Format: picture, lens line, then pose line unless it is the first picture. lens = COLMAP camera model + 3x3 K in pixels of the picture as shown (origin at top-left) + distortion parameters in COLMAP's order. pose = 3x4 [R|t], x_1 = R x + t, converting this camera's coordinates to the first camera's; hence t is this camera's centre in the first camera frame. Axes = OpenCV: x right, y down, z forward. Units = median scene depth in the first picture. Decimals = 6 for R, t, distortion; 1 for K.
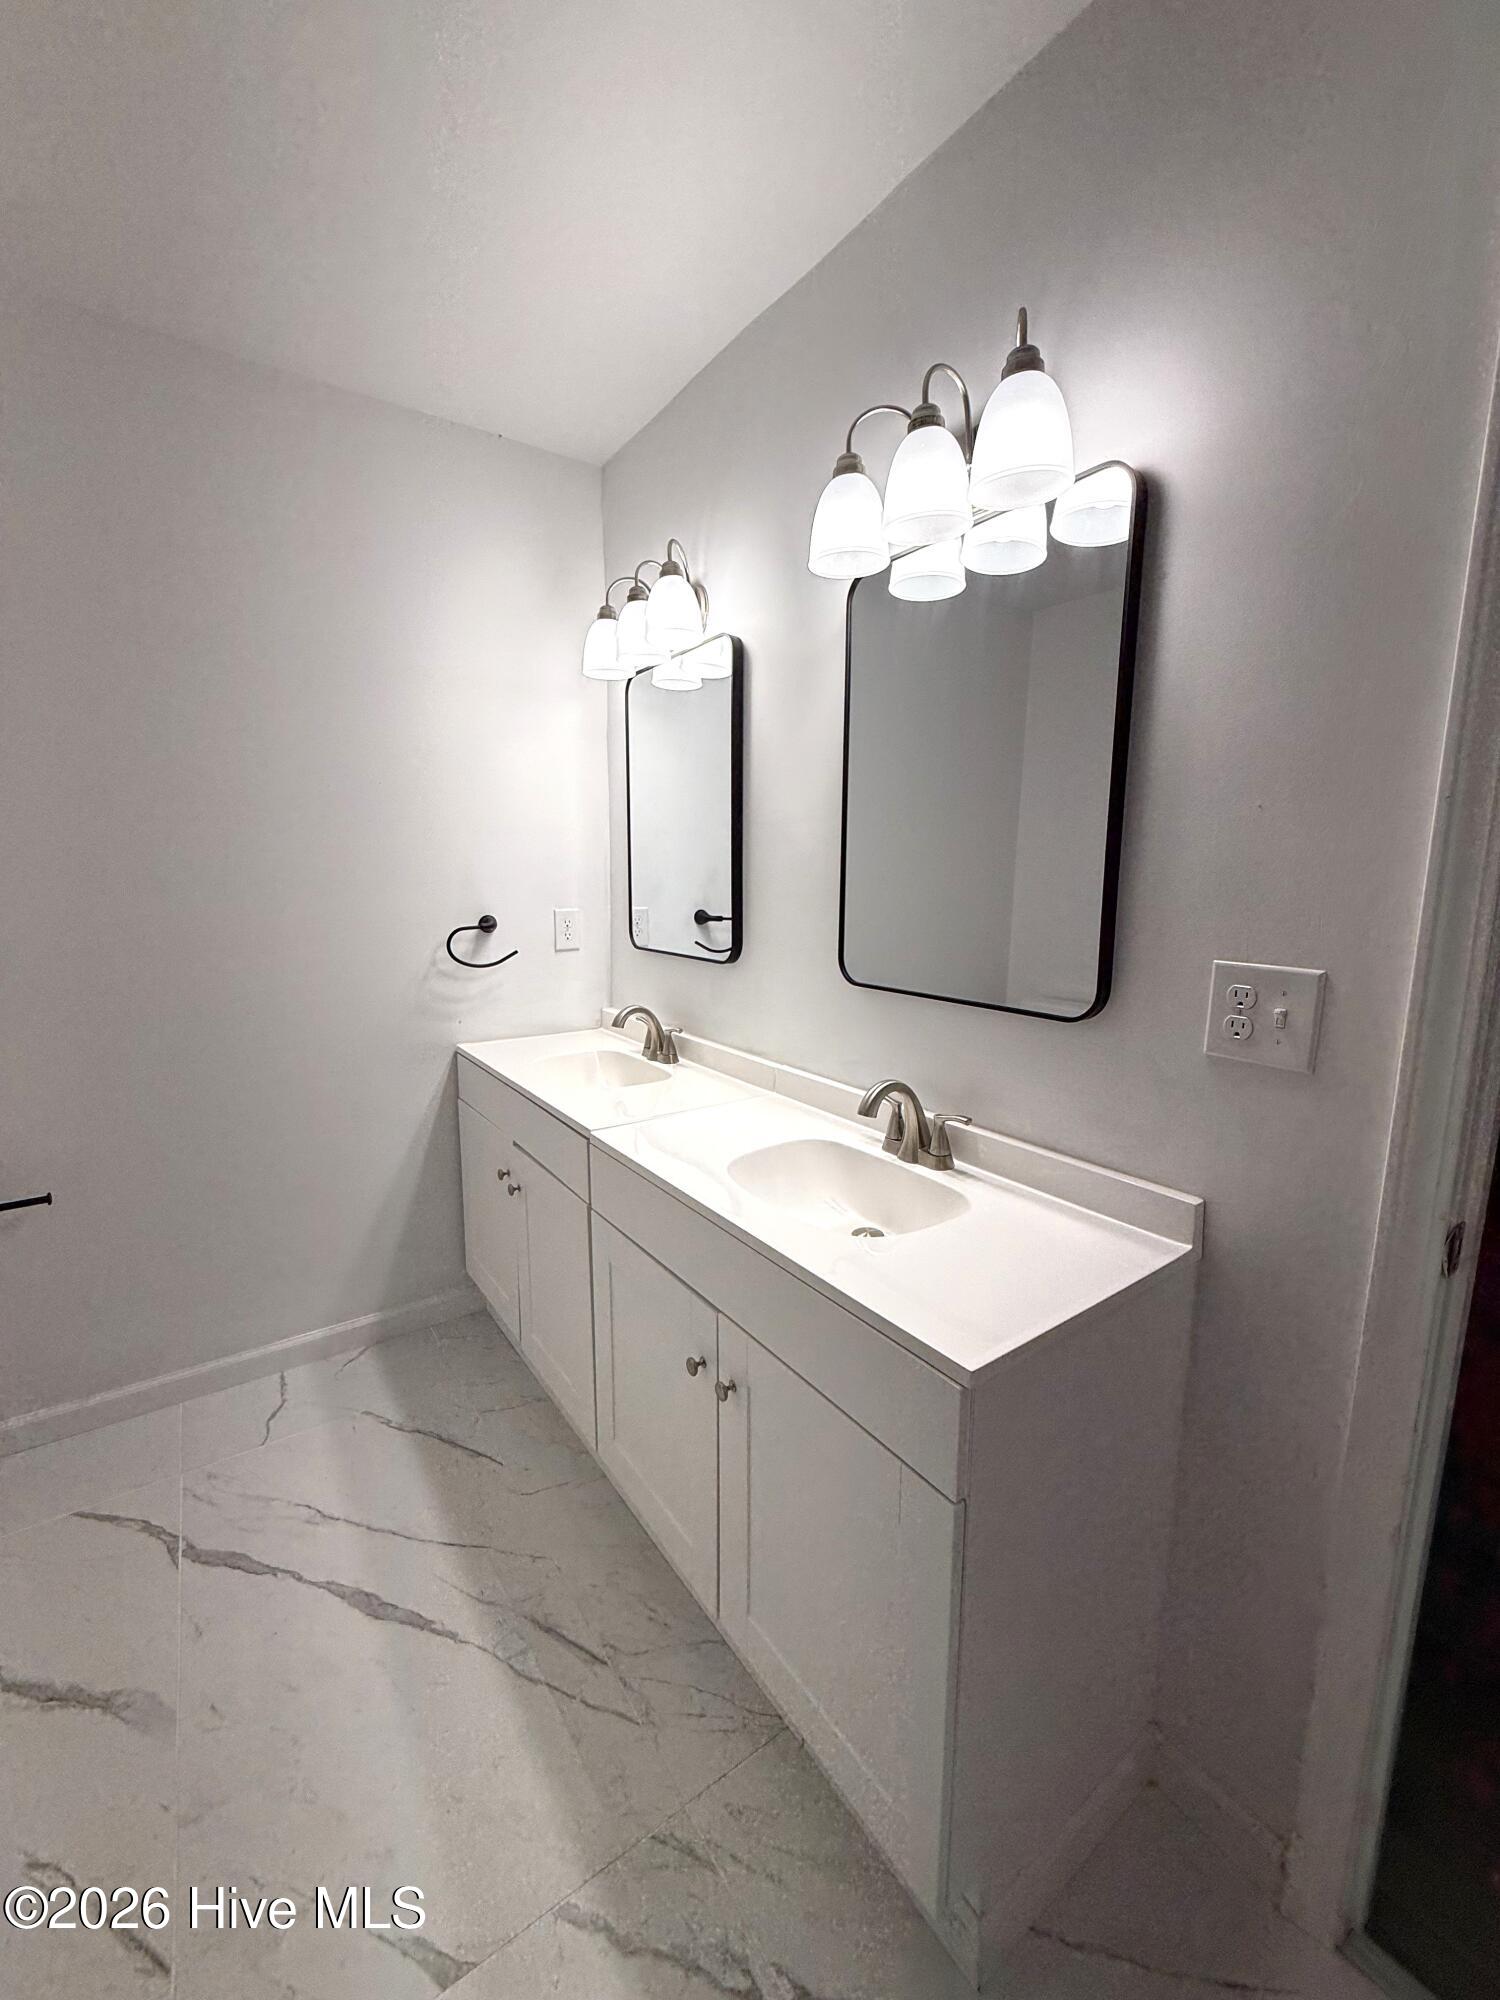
lens RADIAL K [[792.2, 0, 750.7], [0, 792.2, 993.4], [0, 0, 1]] dist [0.000114, 0.000174]
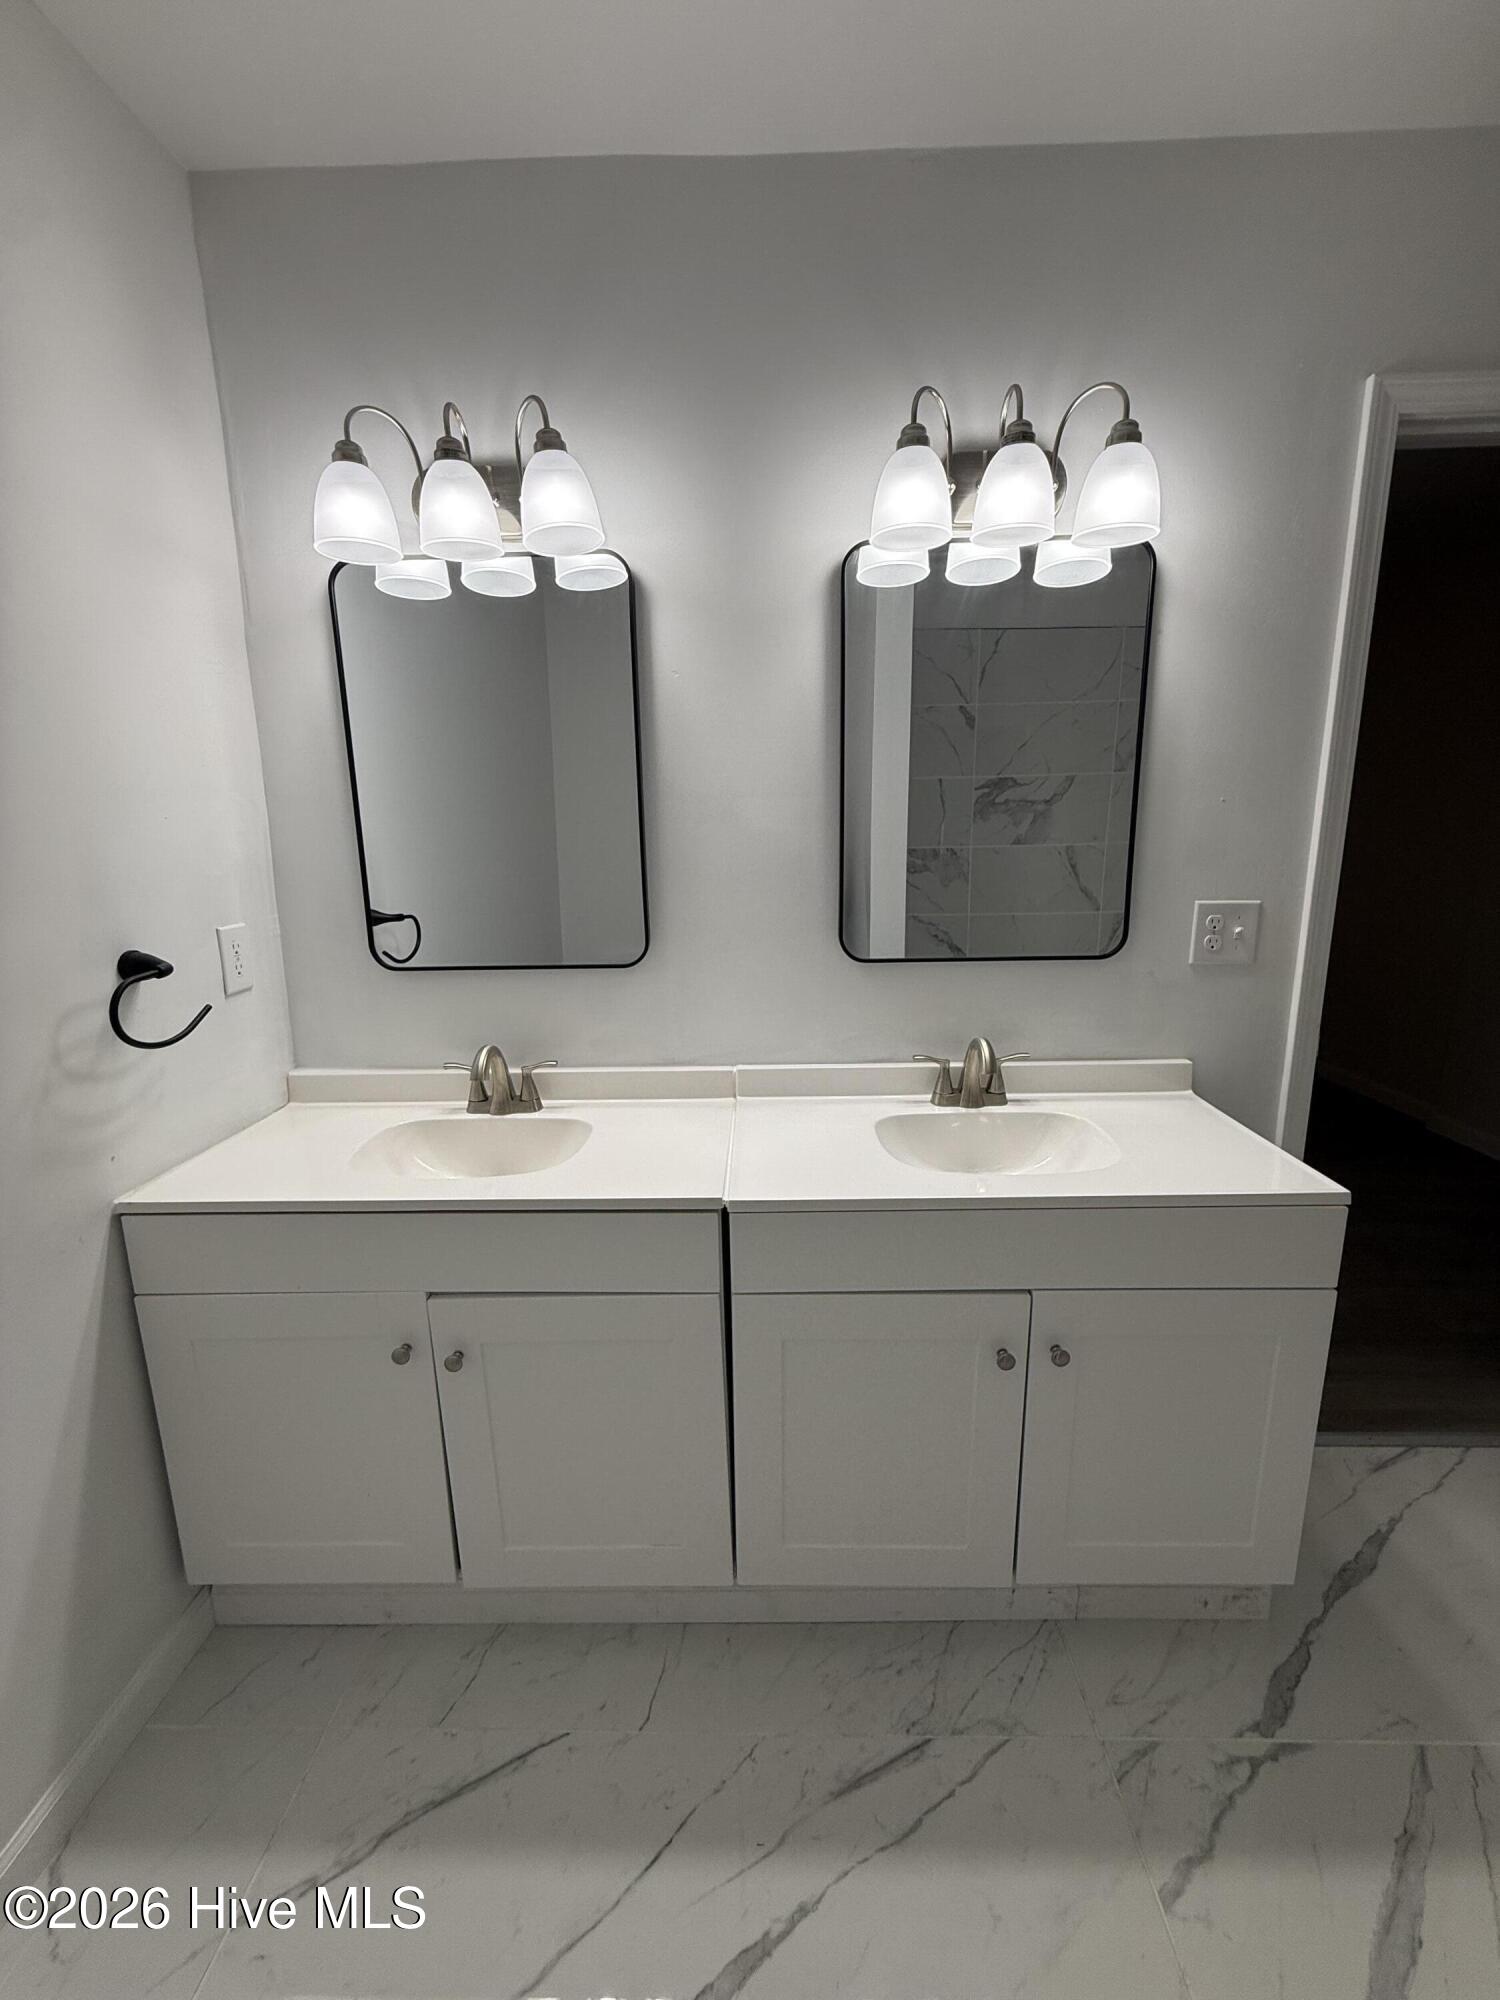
lens RADIAL K [[798.7, 0, 748.5], [0, 798.7, 994.6], [0, 0, 1]] dist [0.001449, 0.000433]
pose [[0.594135, -0.173671, 0.785393, -0.865442], [0.140685, 0.983799, 0.111118, -0.118090], [-0.791967, 0.044474, 0.608942, 0.565517]]
